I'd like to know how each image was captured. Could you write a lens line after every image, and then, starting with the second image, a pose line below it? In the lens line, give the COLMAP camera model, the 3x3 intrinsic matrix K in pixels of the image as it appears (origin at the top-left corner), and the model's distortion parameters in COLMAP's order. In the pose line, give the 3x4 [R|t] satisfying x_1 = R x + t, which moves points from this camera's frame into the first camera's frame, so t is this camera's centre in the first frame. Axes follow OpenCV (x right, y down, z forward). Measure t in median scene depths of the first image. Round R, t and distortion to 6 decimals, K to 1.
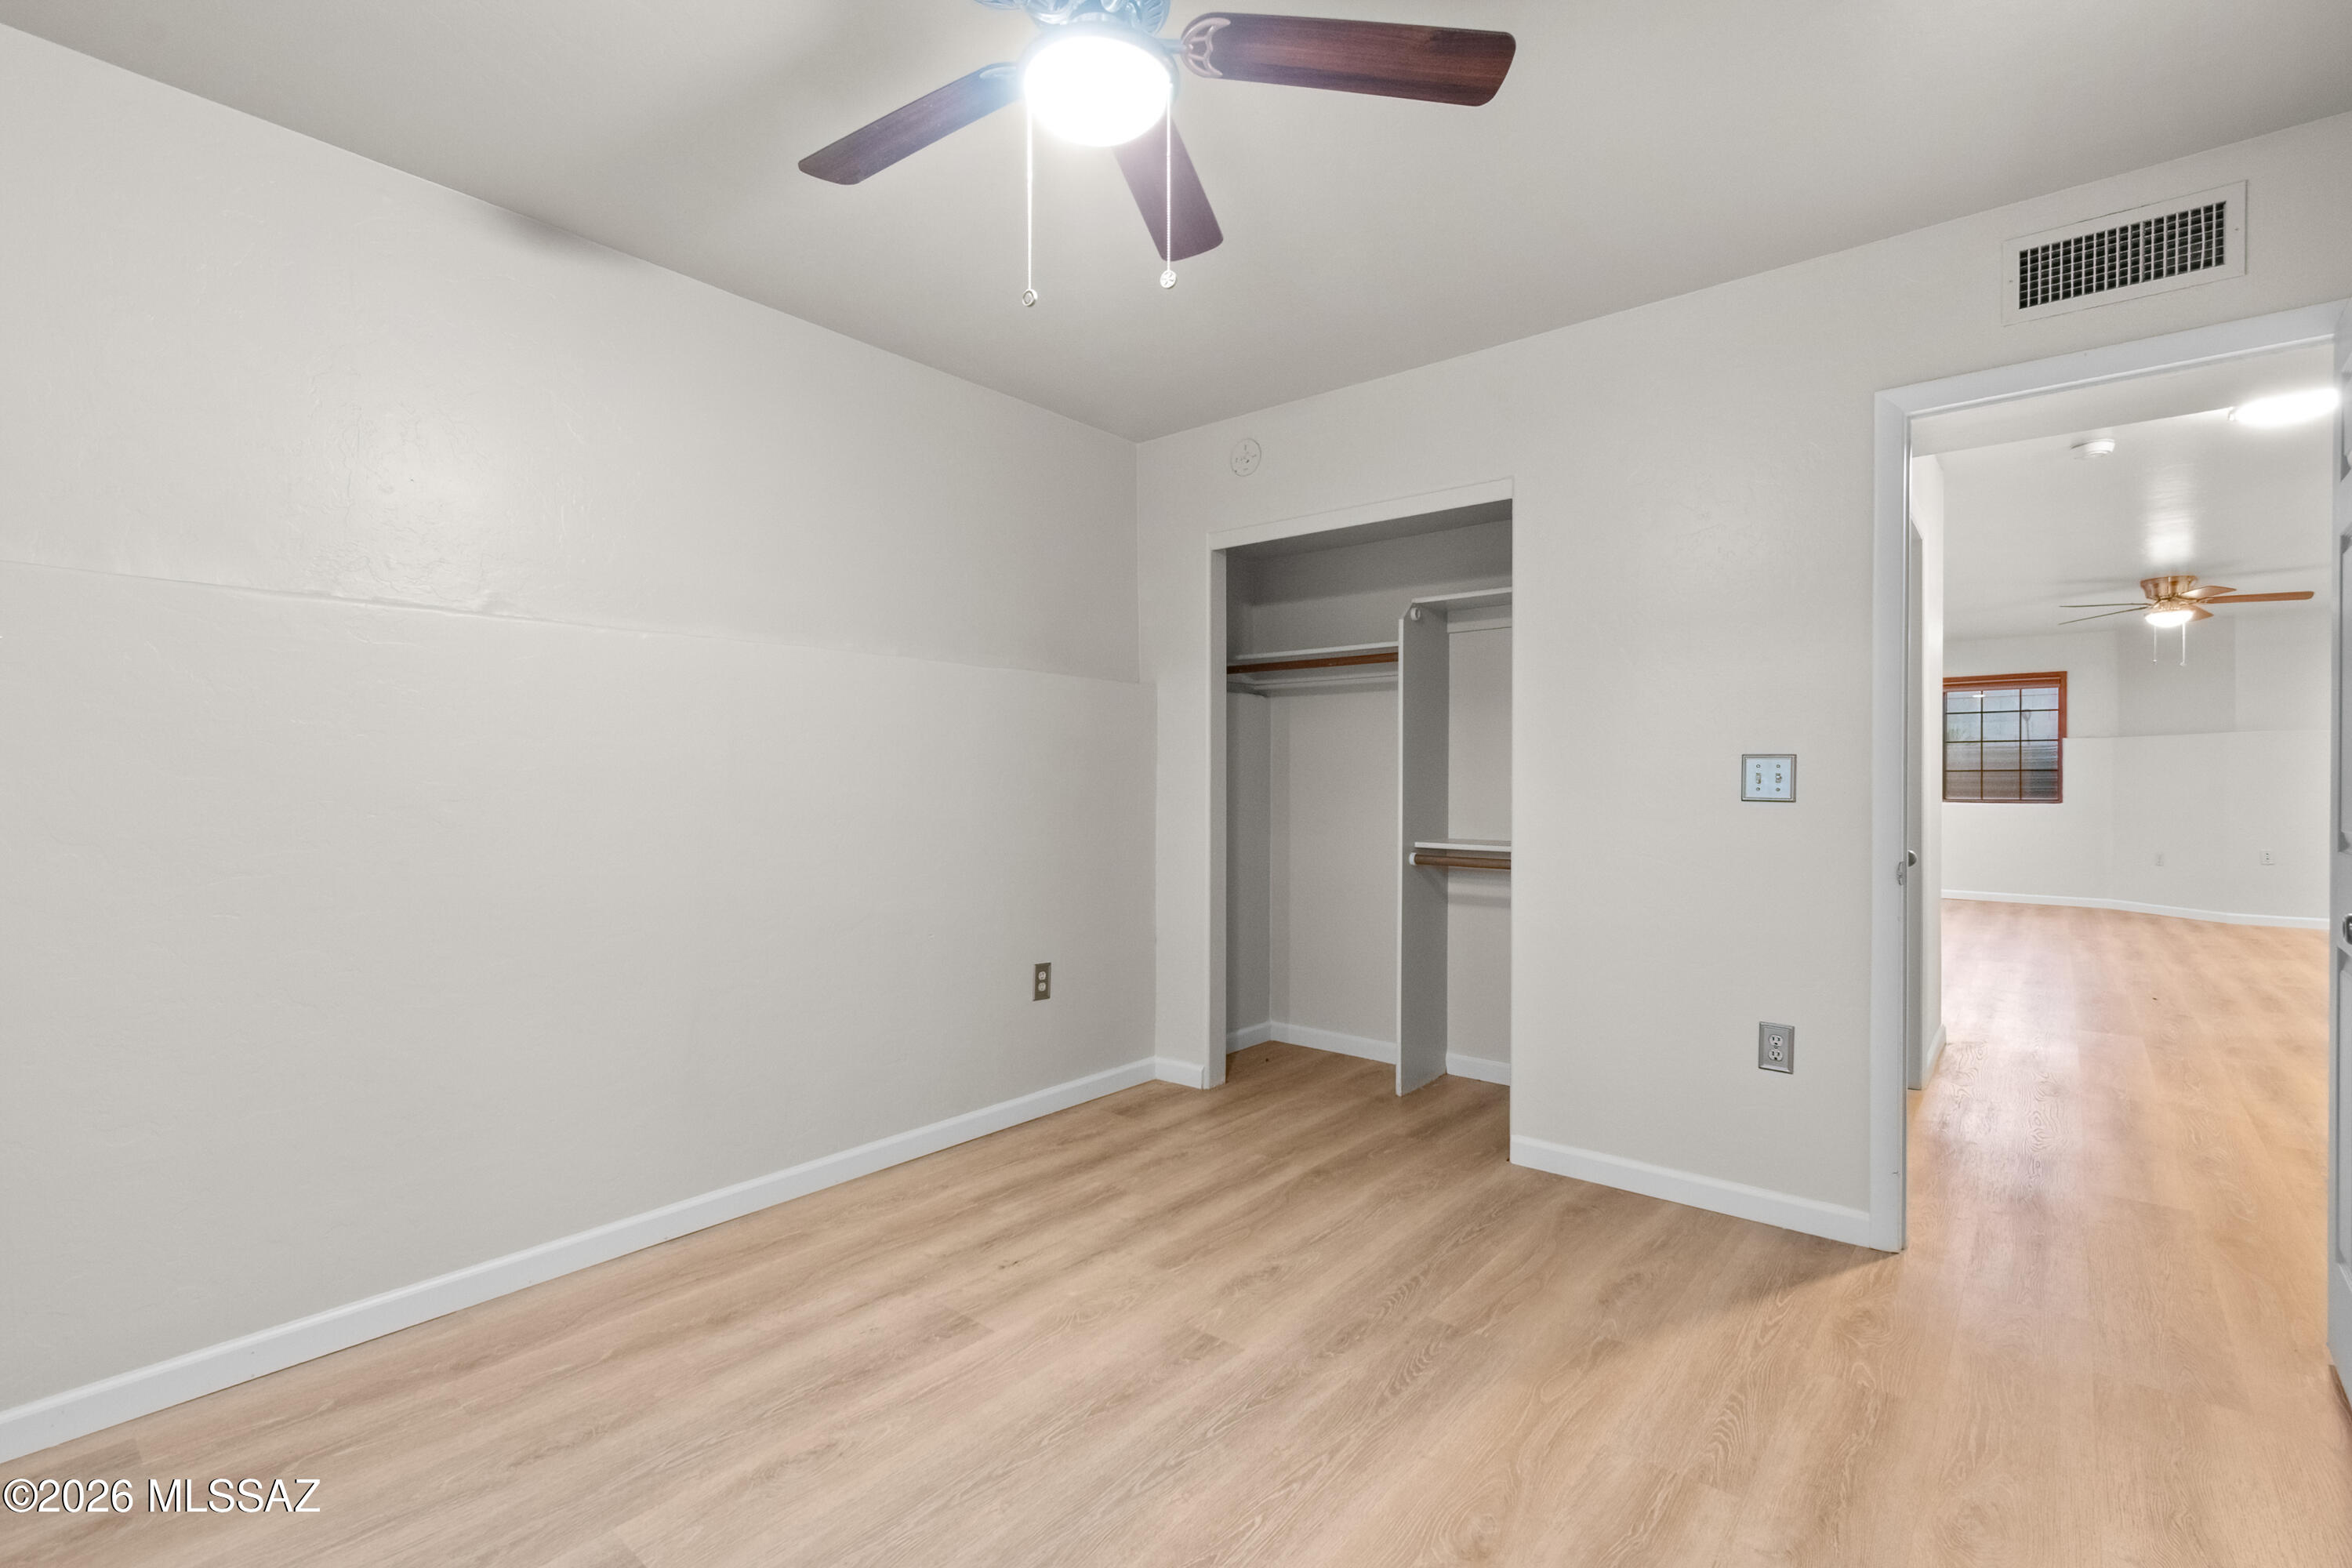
lens RADIAL K [[1067.4, 0, 1167.5], [0, 1067.4, 797.7], [0, 0, 1]] dist [-0.000625, -0.000825]
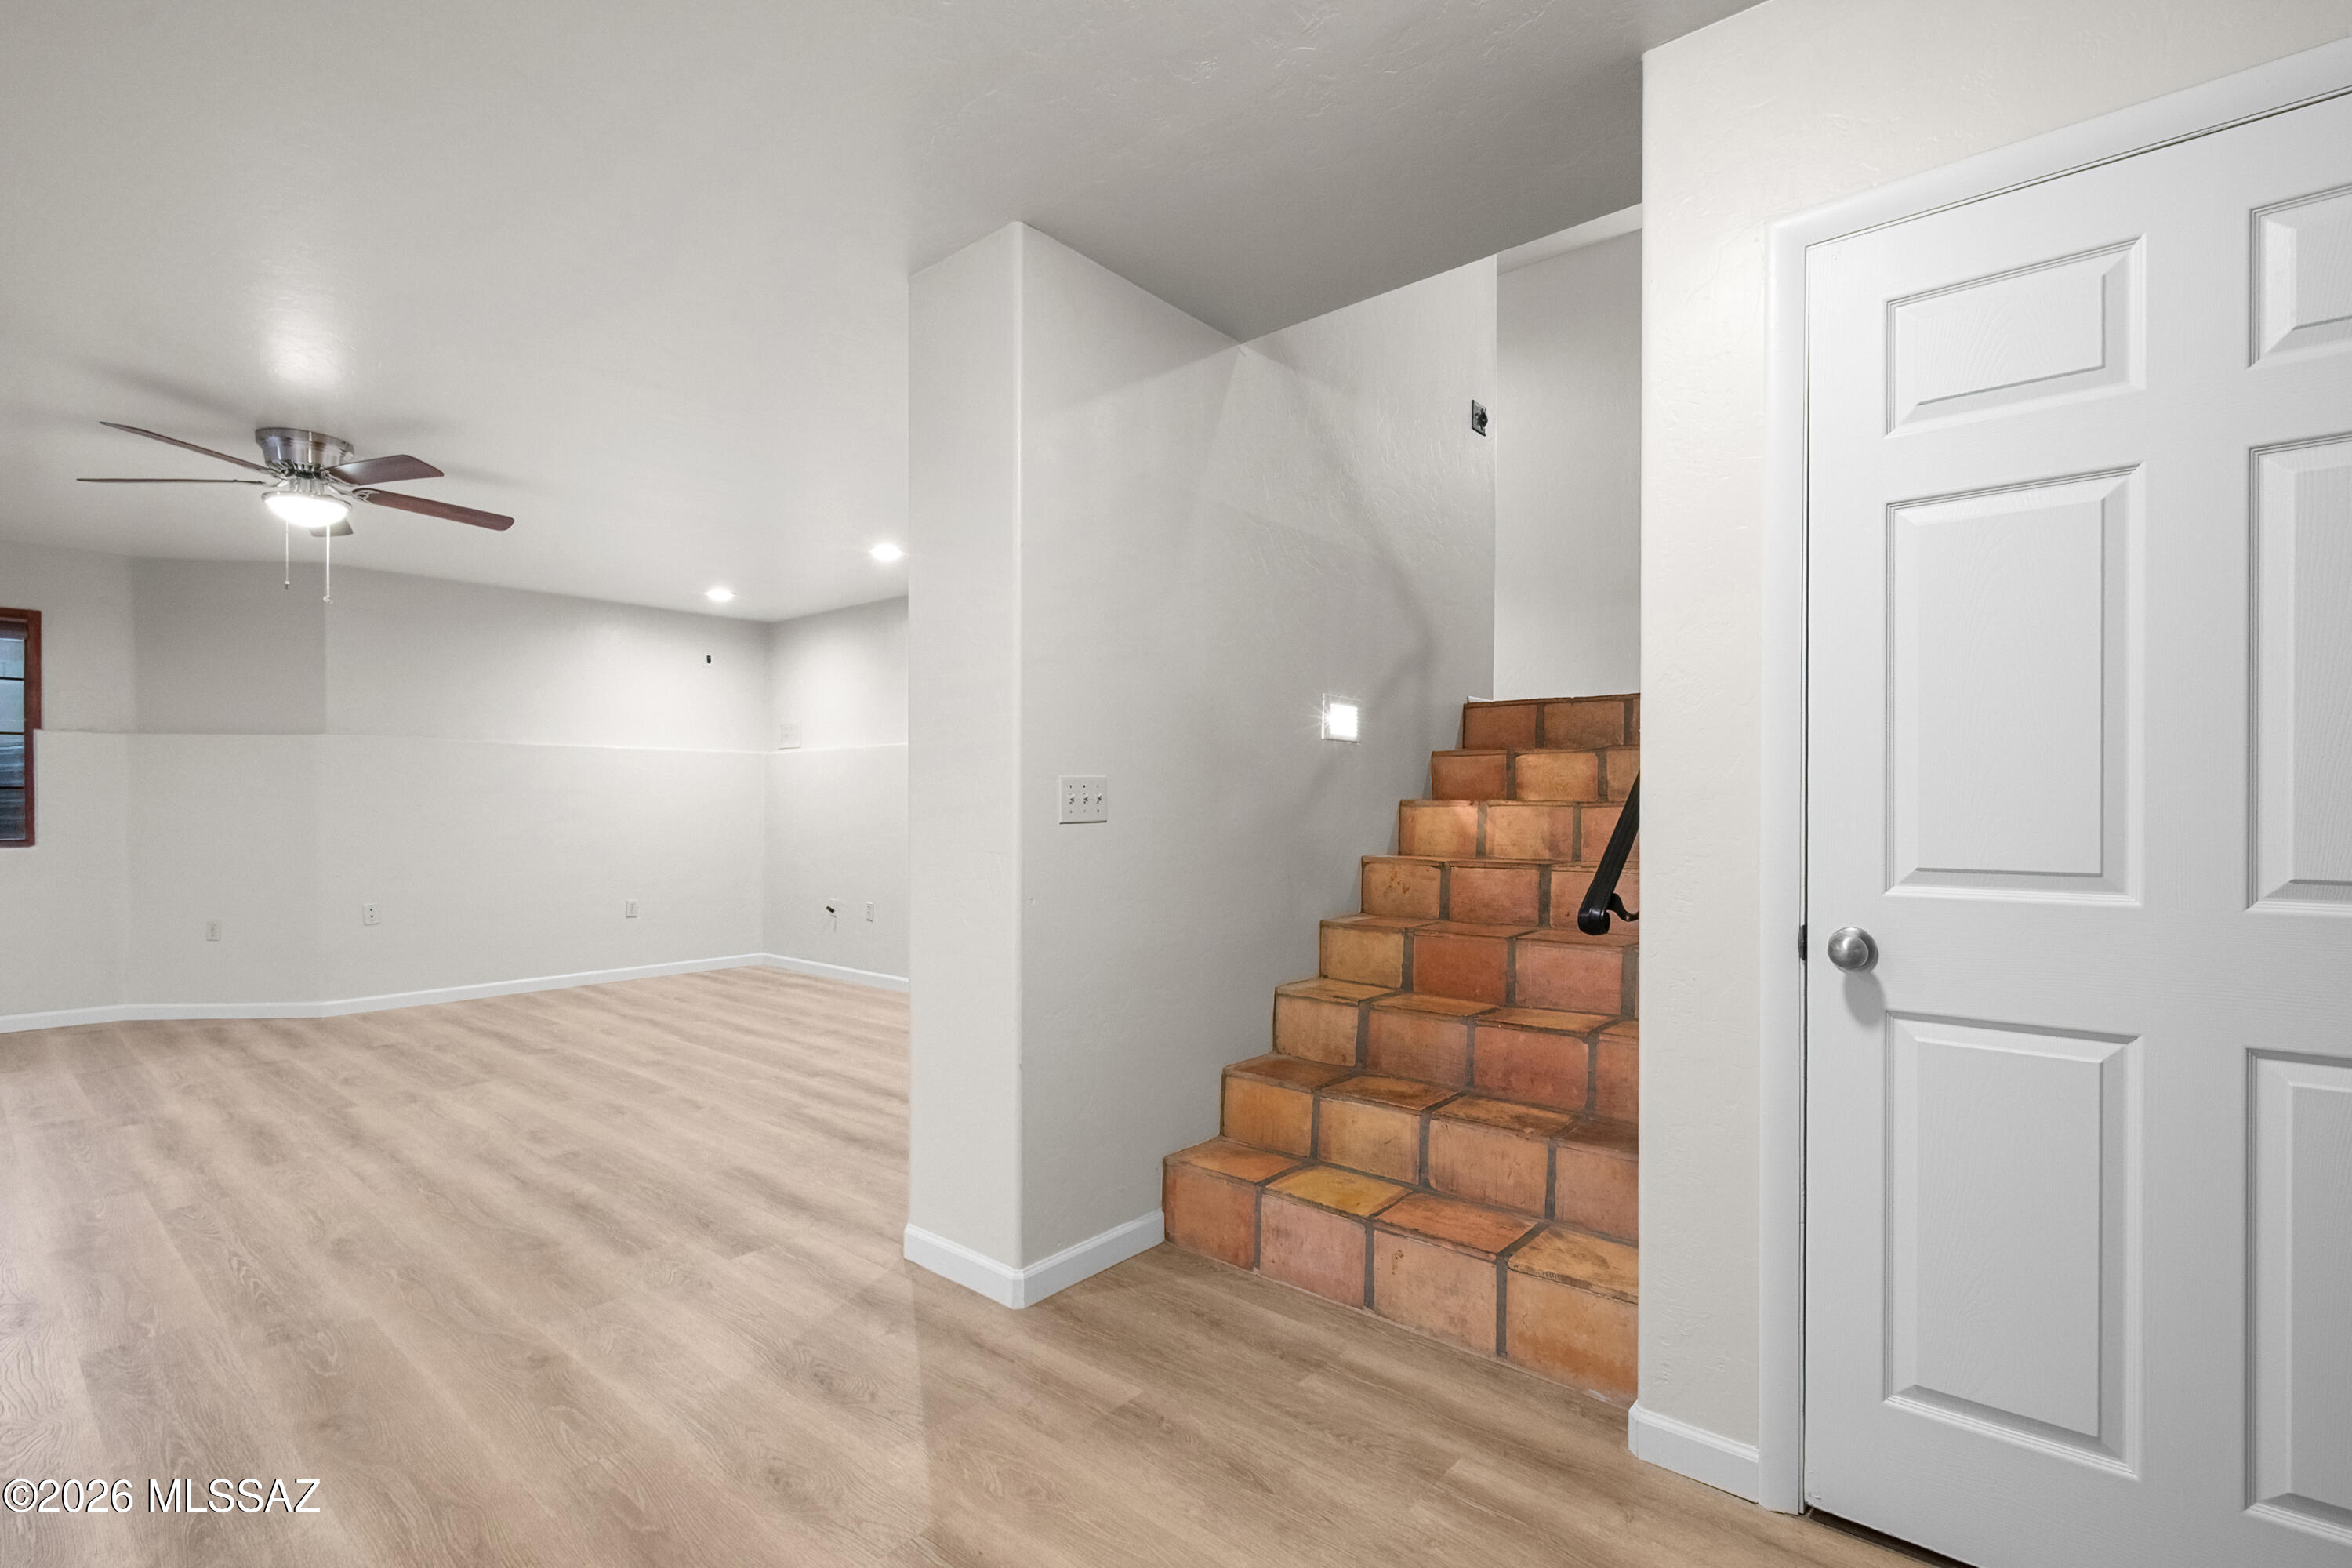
lens RADIAL K [[1067.4, 0, 1167.5], [0, 1067.4, 797.7], [0, 0, 1]] dist [-0.000625, -0.000825]
pose [[0.007271, 0.002103, 0.999971, 0.329025], [0.021484, 0.999767, -0.002259, -0.007702], [-0.999743, 0.021500, 0.007225, 0.464172]]
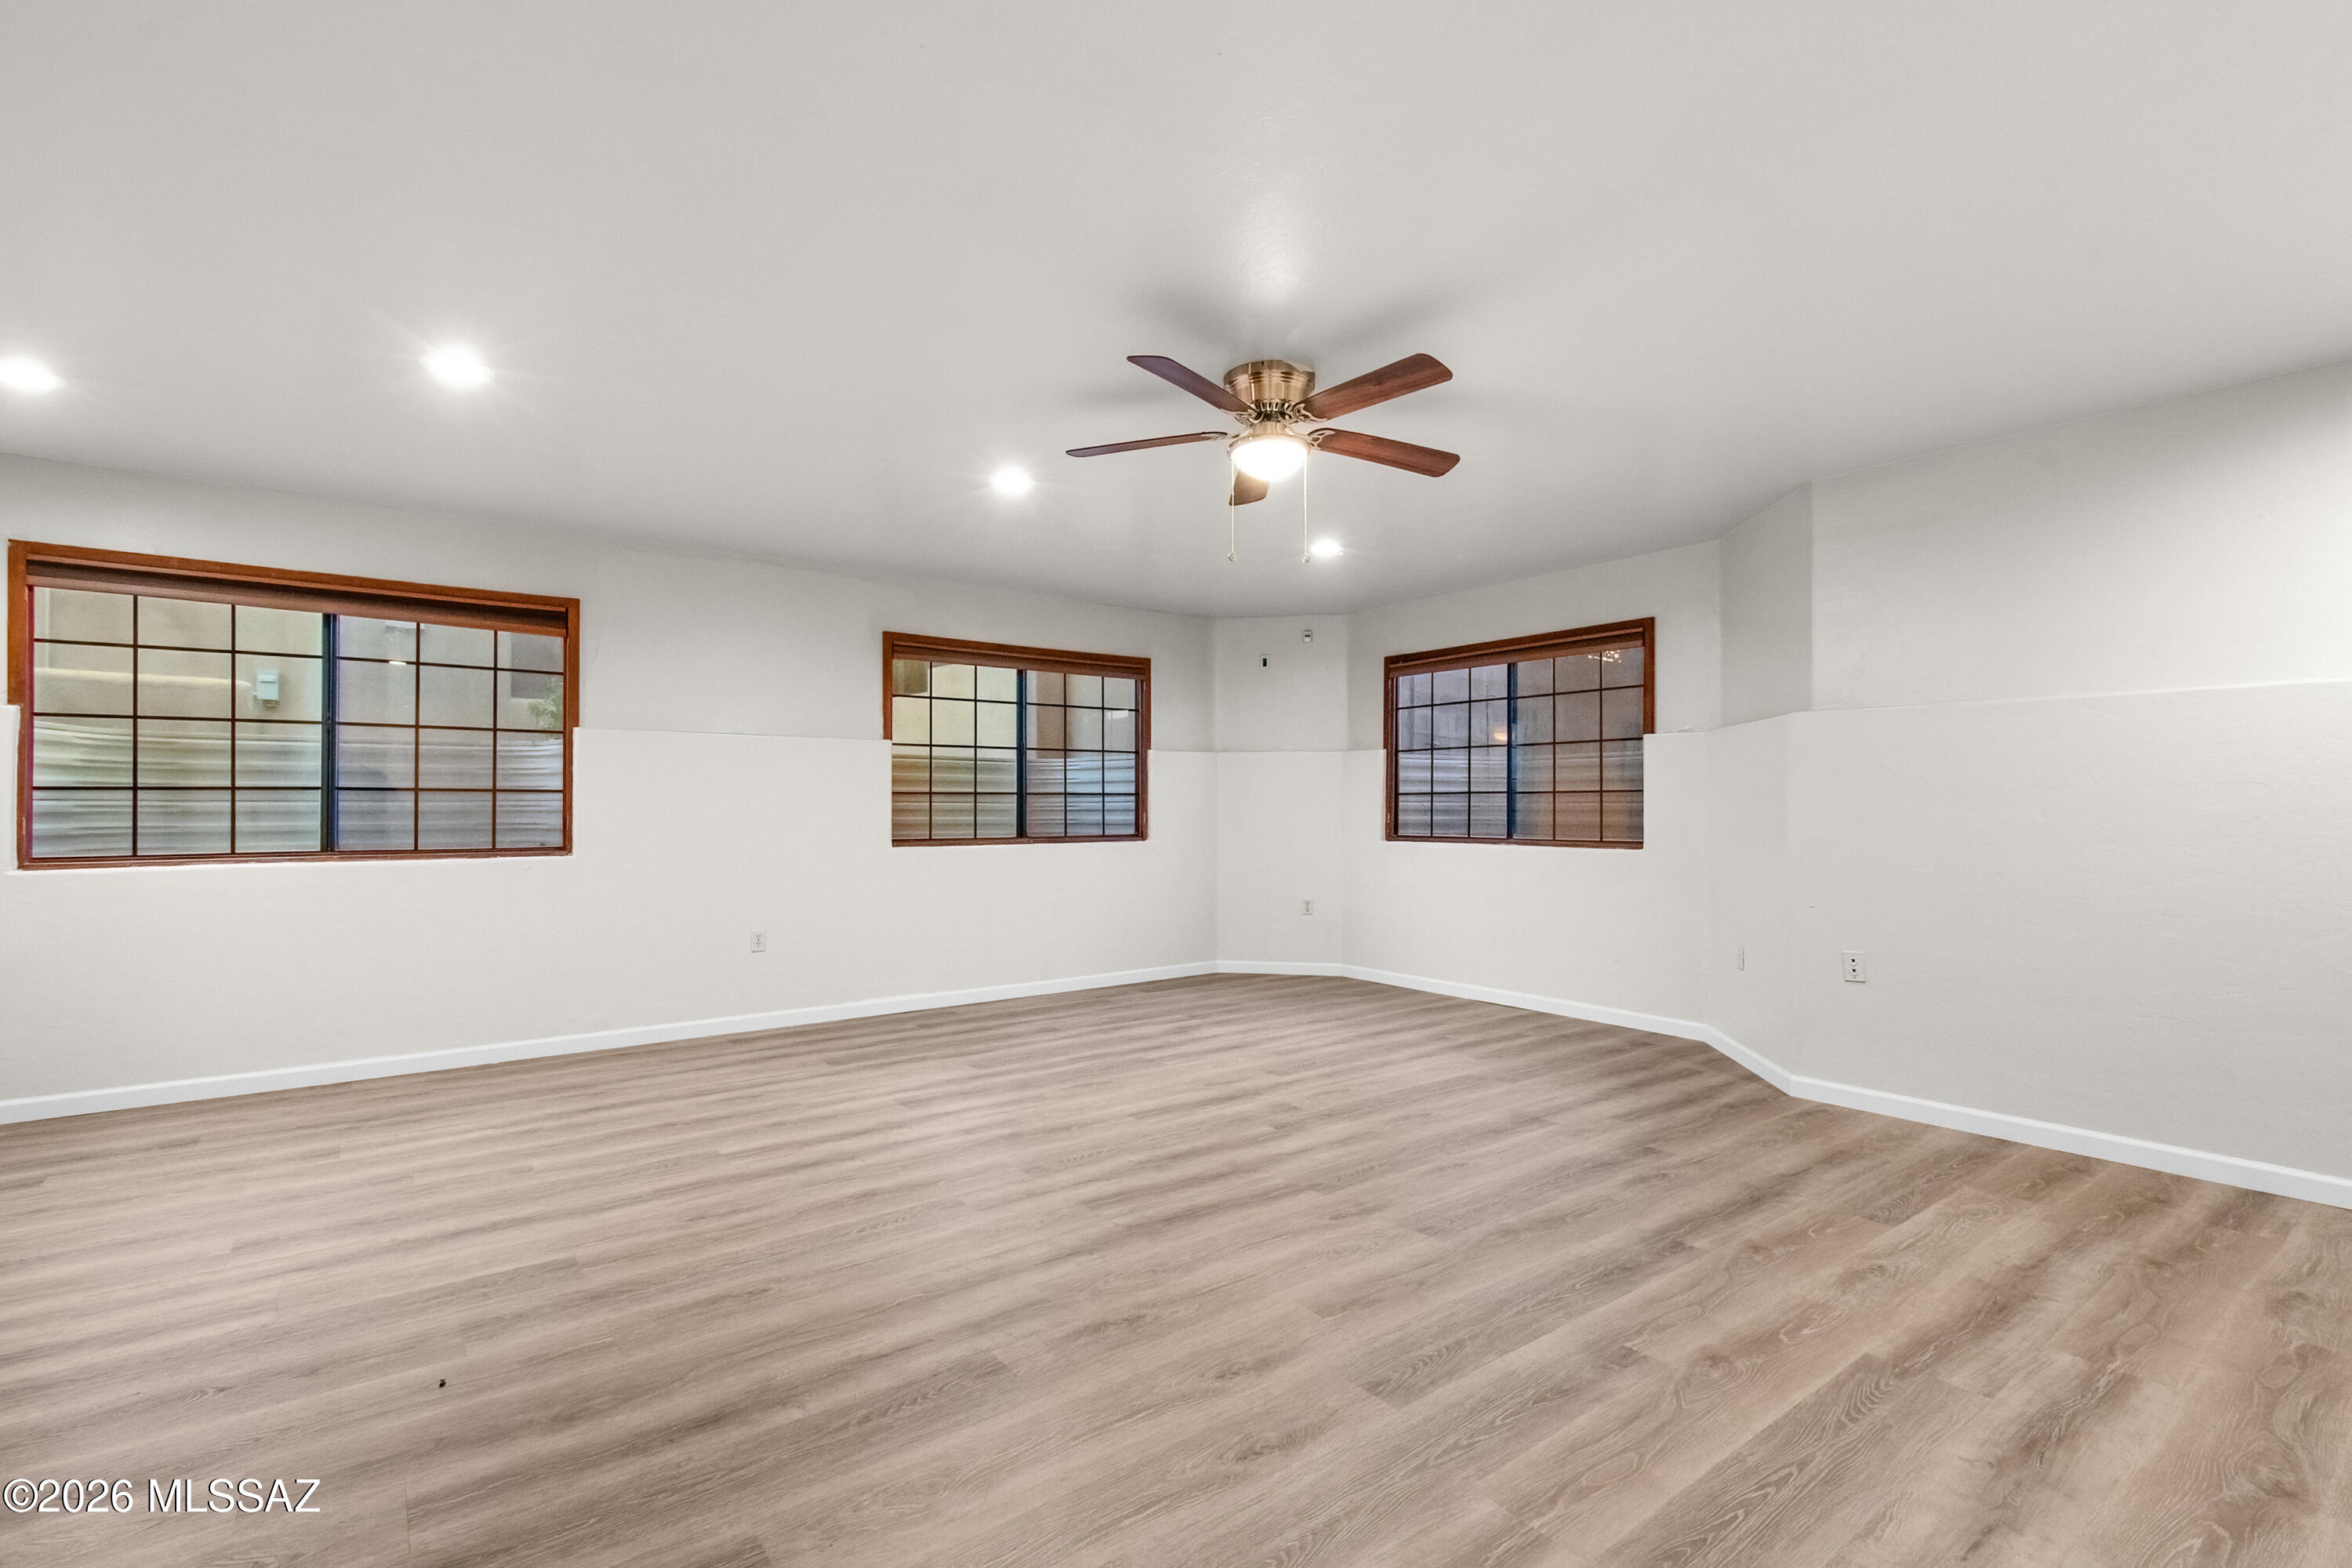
lens RADIAL K [[1067.4, 0, 1167.5], [0, 1067.4, 797.7], [0, 0, 1]] dist [-0.000625, -0.000825]
pose [[0.977494, -0.004908, -0.210908, 0.827353], [-0.003139, 0.999280, -0.037804, -0.000717], [0.210942, 0.037615, 0.976775, 0.459579]]
